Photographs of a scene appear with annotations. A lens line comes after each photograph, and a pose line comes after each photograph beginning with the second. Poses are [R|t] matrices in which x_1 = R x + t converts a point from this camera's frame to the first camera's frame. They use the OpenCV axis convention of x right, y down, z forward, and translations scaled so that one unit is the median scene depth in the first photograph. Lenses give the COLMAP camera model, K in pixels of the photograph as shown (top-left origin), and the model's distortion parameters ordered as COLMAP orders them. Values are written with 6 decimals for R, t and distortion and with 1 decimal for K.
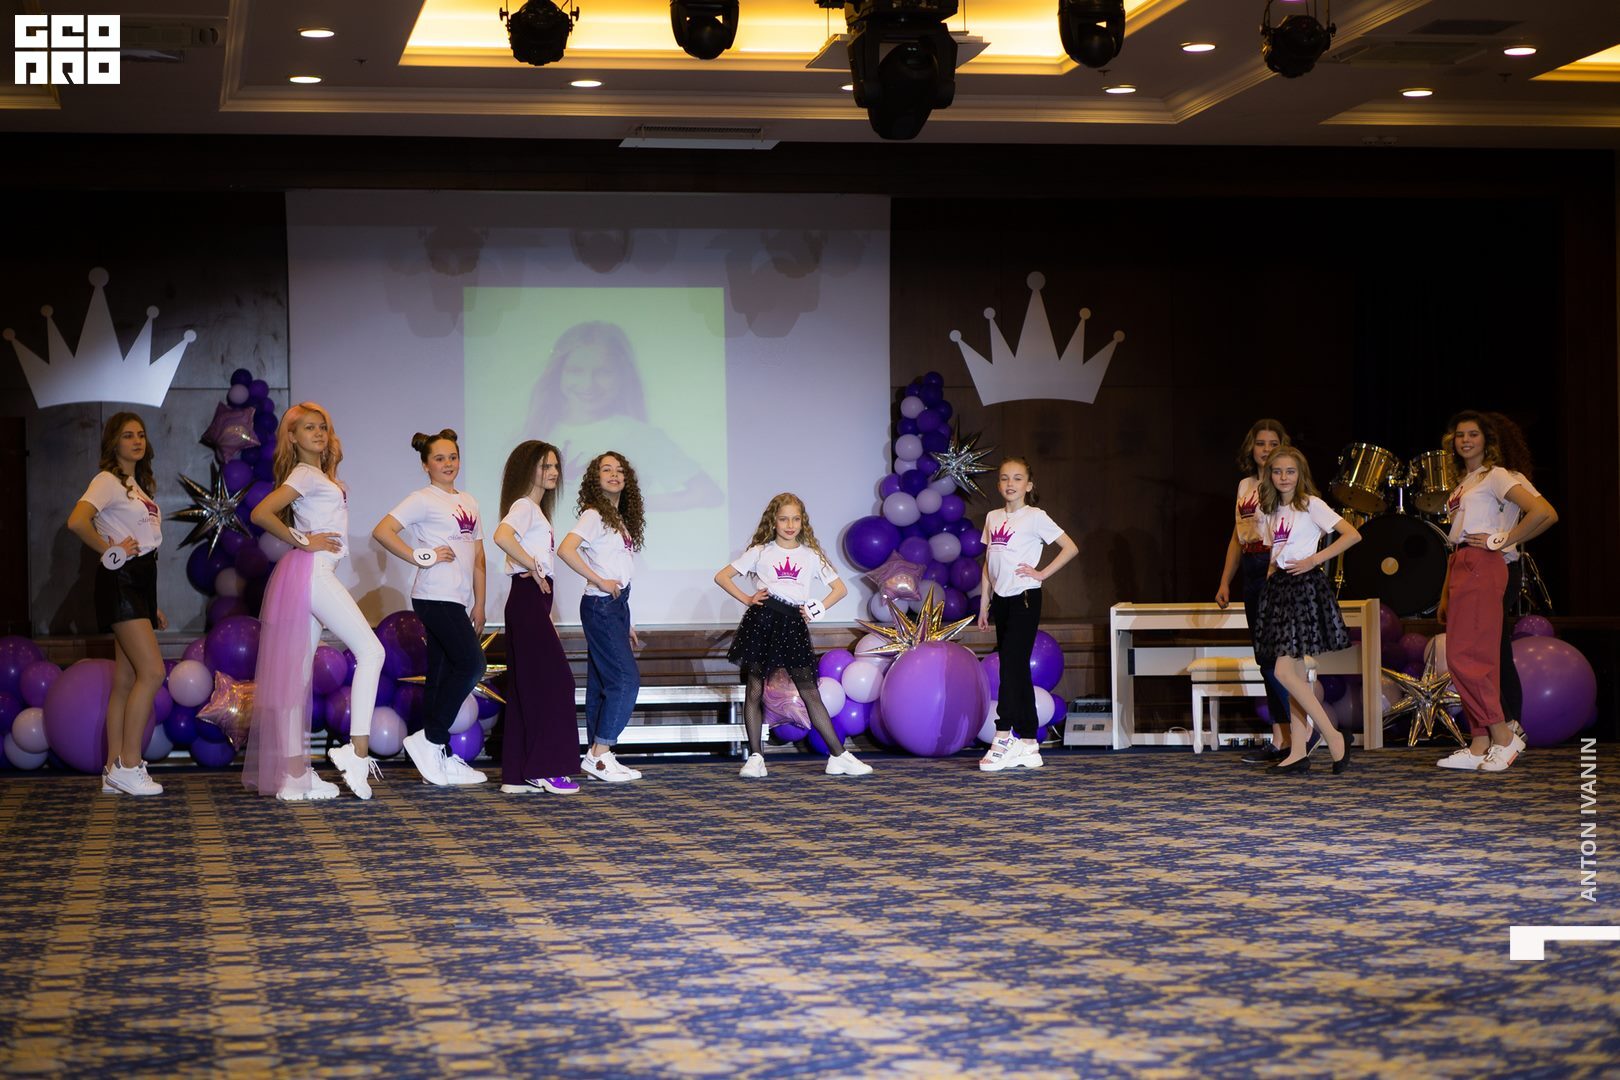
lens RADIAL K [[3307.1, 0, 771.4], [0, 3307.1, 542.0], [0, 0, 1]] dist [0.050733, -0.265617]
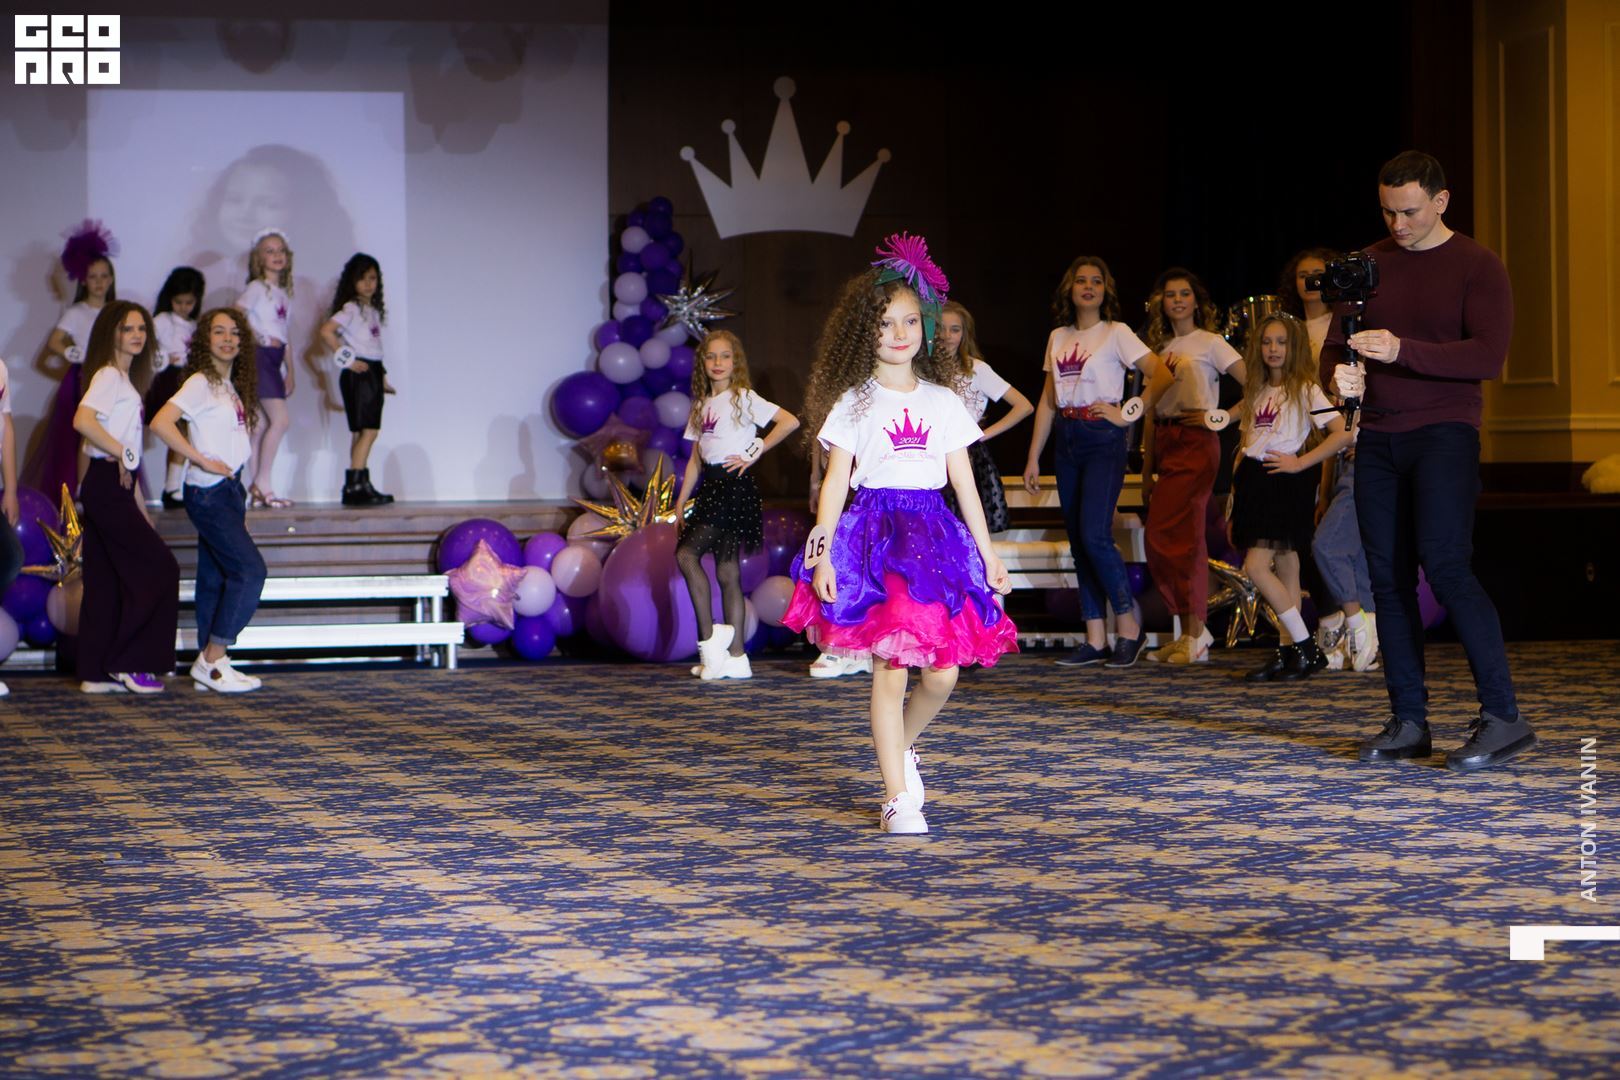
lens RADIAL K [[3483.1, 0, 810.0], [0, 3483.1, 540.0], [0, 0, 1]] dist [0.042167, -0.131746]
pose [[0.997704, -0.000967, 0.067714, 0.023446], [-0.001464, 0.999357, 0.035836, 0.002531], [-0.067705, -0.035853, 0.997061, 0.109356]]
